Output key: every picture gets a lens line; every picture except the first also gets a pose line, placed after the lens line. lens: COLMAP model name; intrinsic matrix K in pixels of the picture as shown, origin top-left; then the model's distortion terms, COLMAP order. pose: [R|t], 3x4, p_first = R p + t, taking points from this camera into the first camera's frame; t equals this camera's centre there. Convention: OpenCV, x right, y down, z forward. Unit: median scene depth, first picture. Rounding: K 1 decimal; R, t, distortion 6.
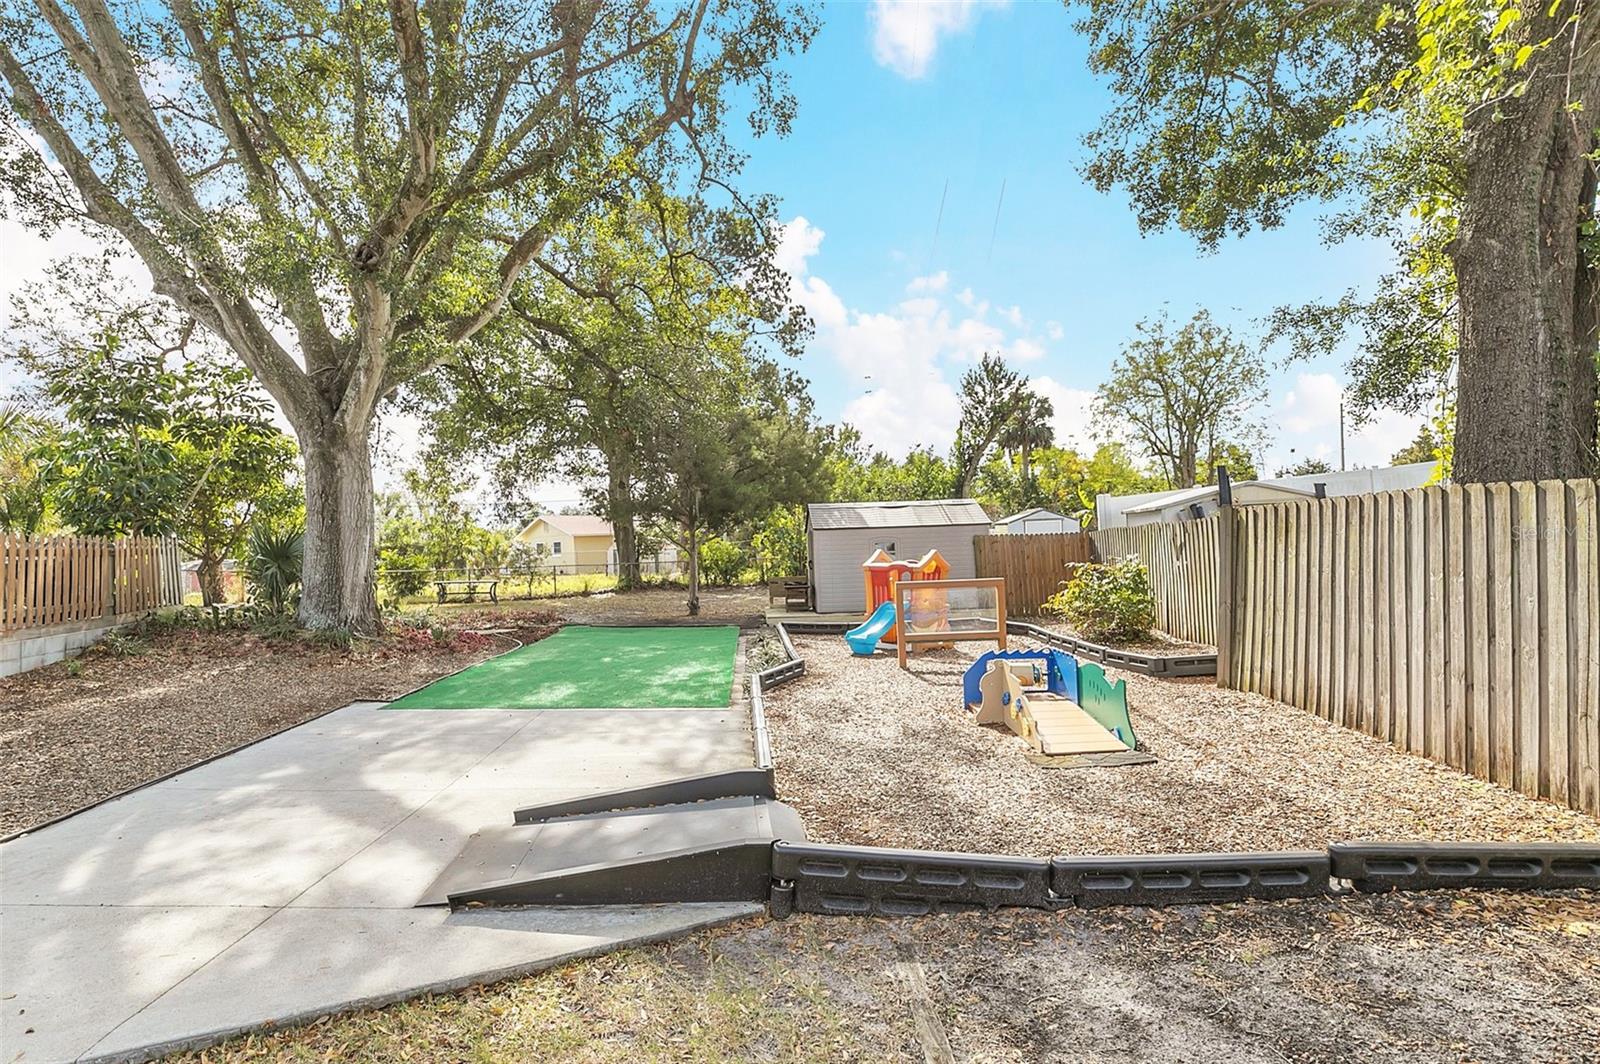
lens RADIAL K [[836.6, 0, 749.0], [0, 836.6, 559.7], [0, 0, 1]] dist [-0.014911, 0.003419]
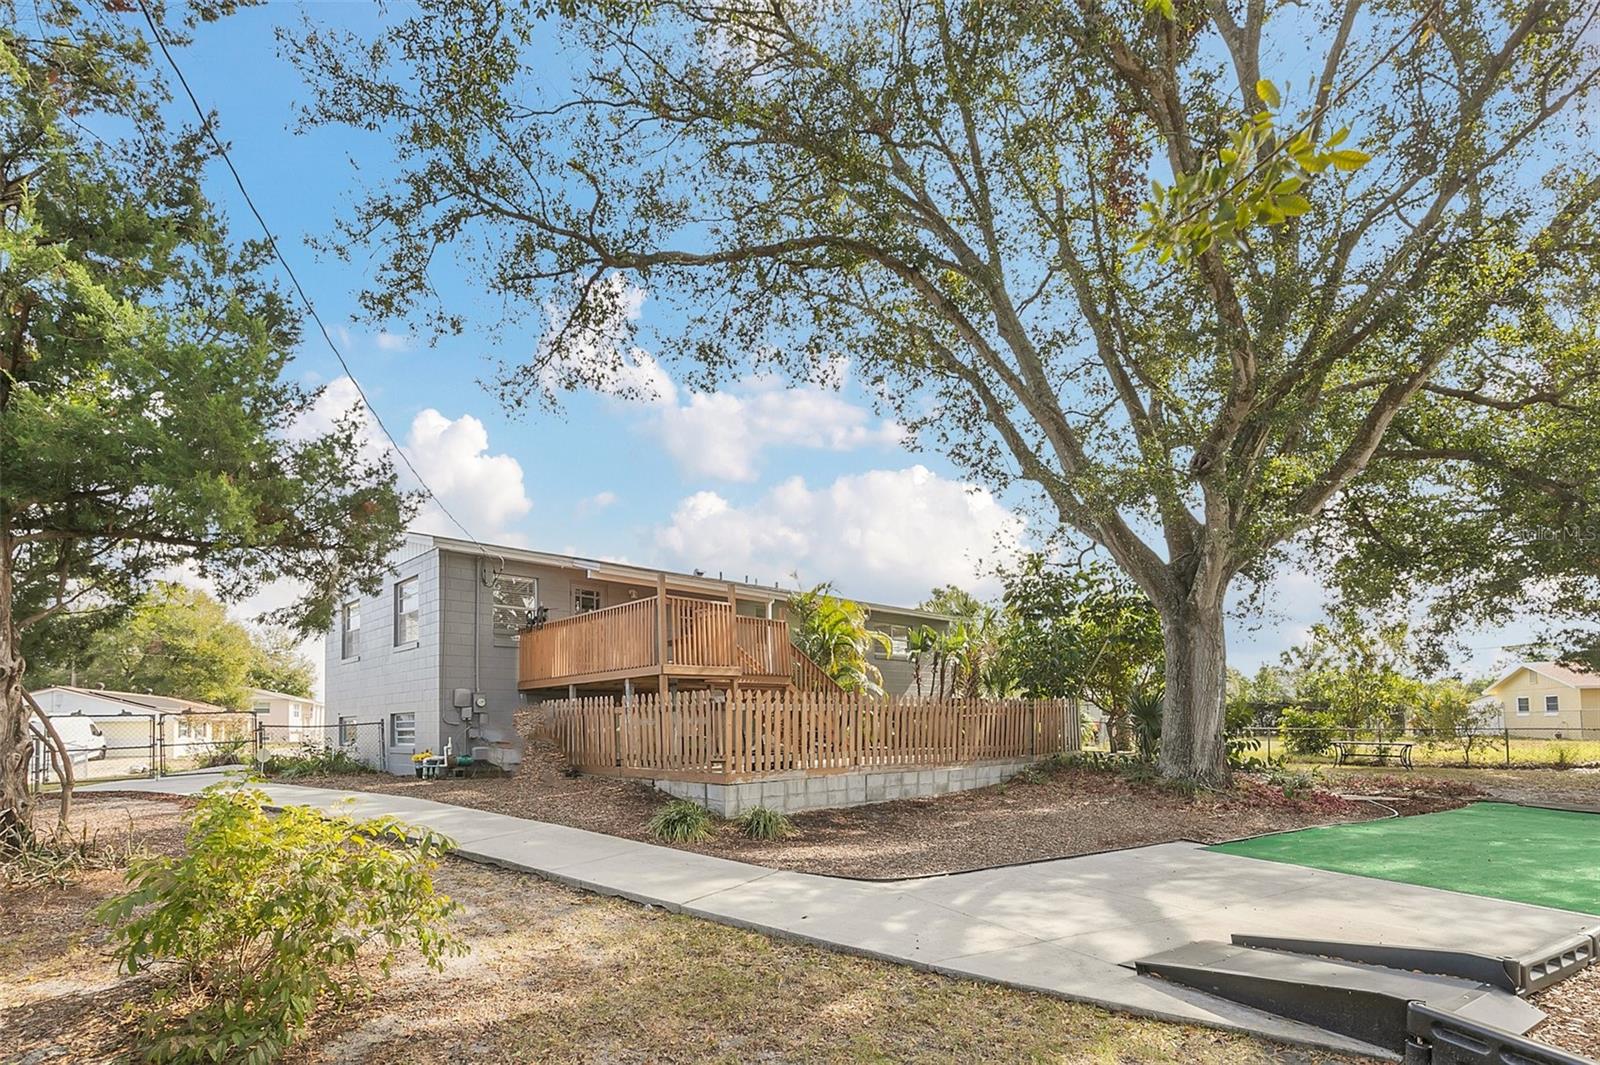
lens RADIAL K [[836.6, 0, 801.4], [0, 836.6, 533.7], [0, 0, 1]] dist [-0.014911, 0.003419]
pose [[0.549878, -0.150321, -0.821607, 0.198767], [-0.022830, 0.980599, -0.194689, -0.013980], [0.834933, 0.125812, 0.535778, -0.121170]]
